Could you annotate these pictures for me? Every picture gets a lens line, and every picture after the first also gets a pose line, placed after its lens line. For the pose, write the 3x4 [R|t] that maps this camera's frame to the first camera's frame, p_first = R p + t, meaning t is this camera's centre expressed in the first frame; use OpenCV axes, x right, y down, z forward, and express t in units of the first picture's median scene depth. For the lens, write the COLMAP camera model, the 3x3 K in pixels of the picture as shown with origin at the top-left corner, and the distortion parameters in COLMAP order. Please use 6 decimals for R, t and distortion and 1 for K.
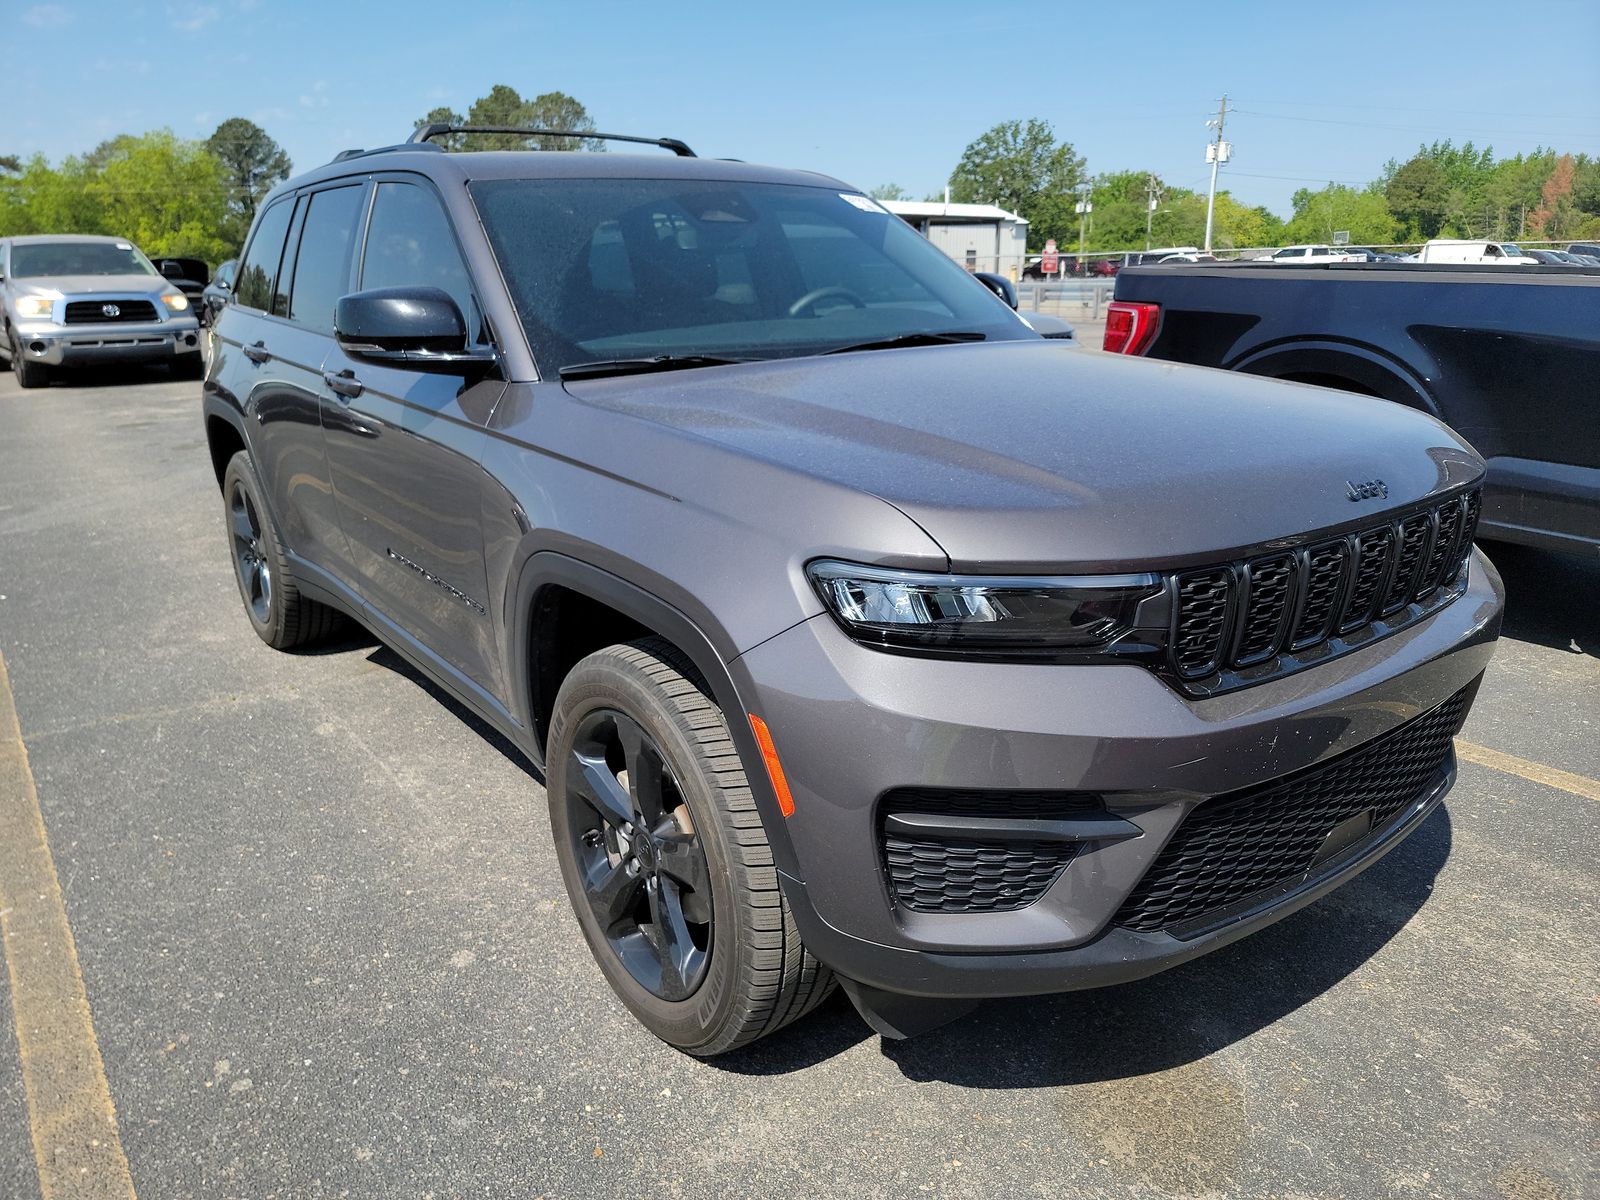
lens RADIAL K [[1110.9, 0, 810.2], [0, 1110.9, 597.2], [0, 0, 1]] dist [0.077456, -0.068796]
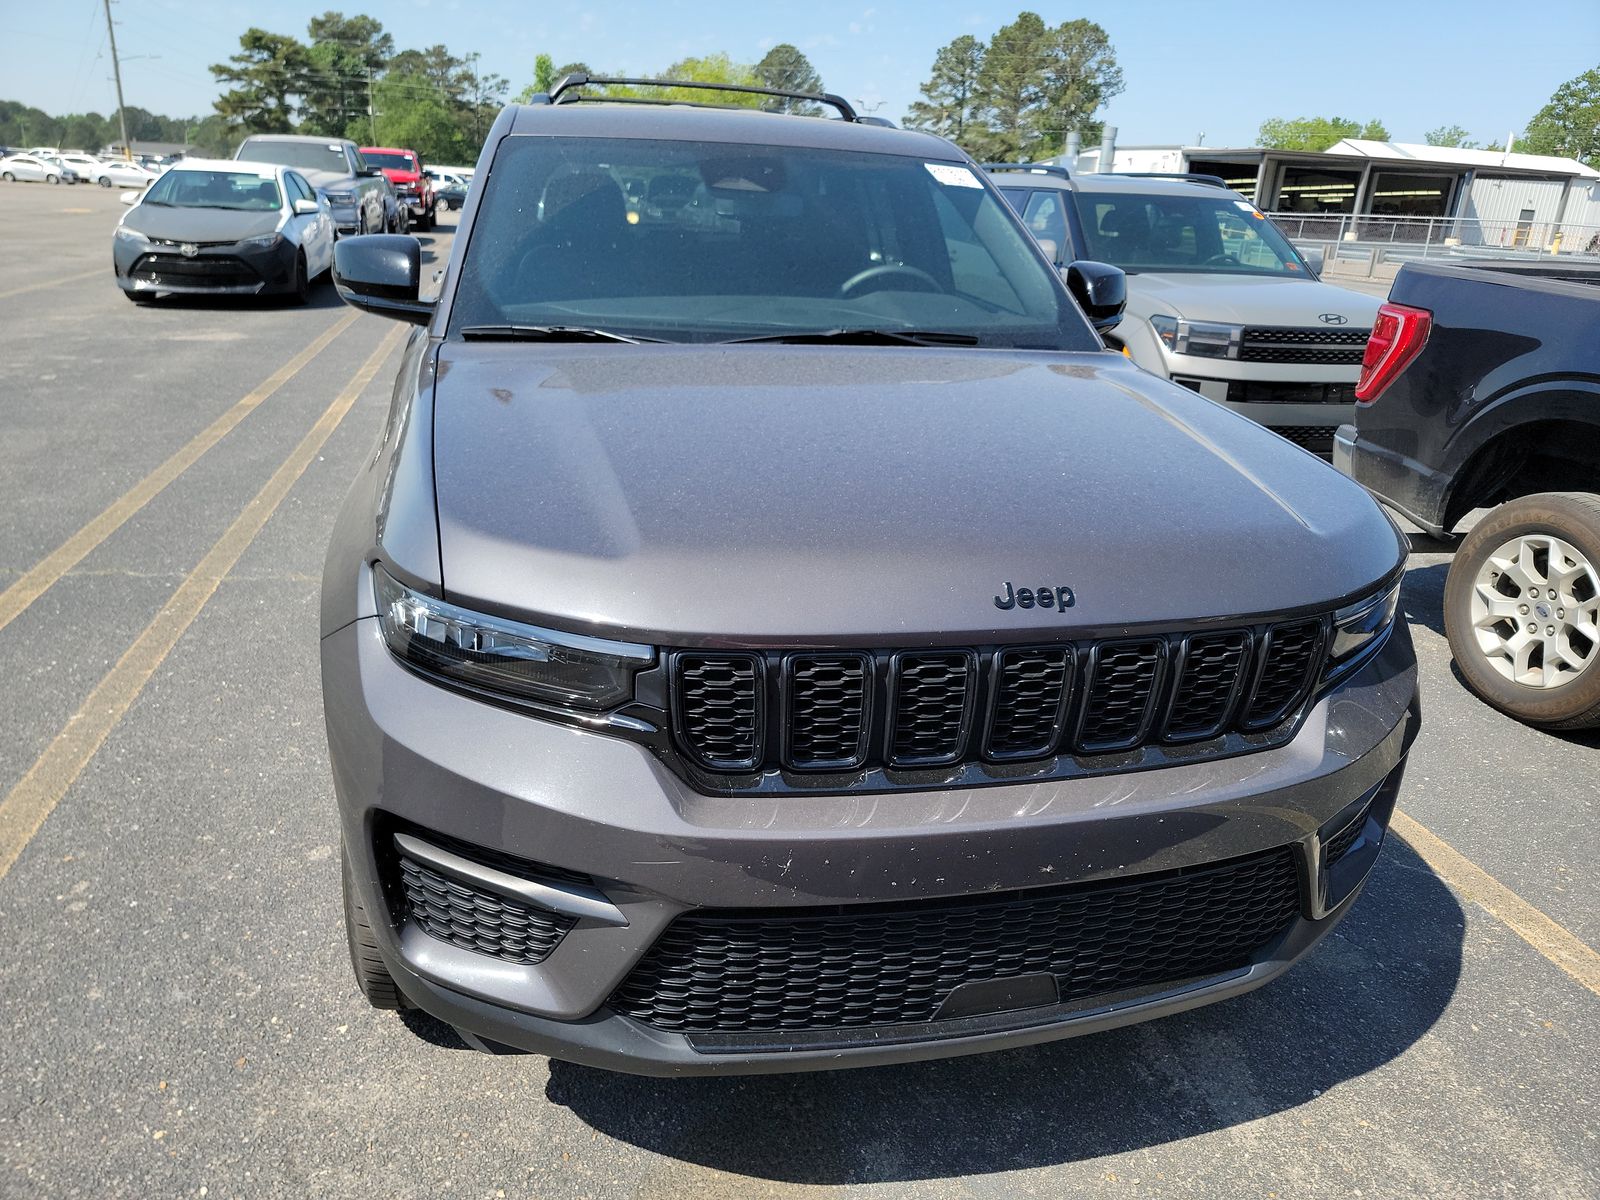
lens RADIAL K [[1110.9, 0, 810.2], [0, 1110.9, 597.2], [0, 0, 1]] dist [0.077456, -0.068796]
pose [[0.917925, 0.189596, -0.348521, 0.473885], [-0.171490, 0.981734, 0.082399, -0.100873], [0.357777, -0.015869, 0.933672, 0.144209]]
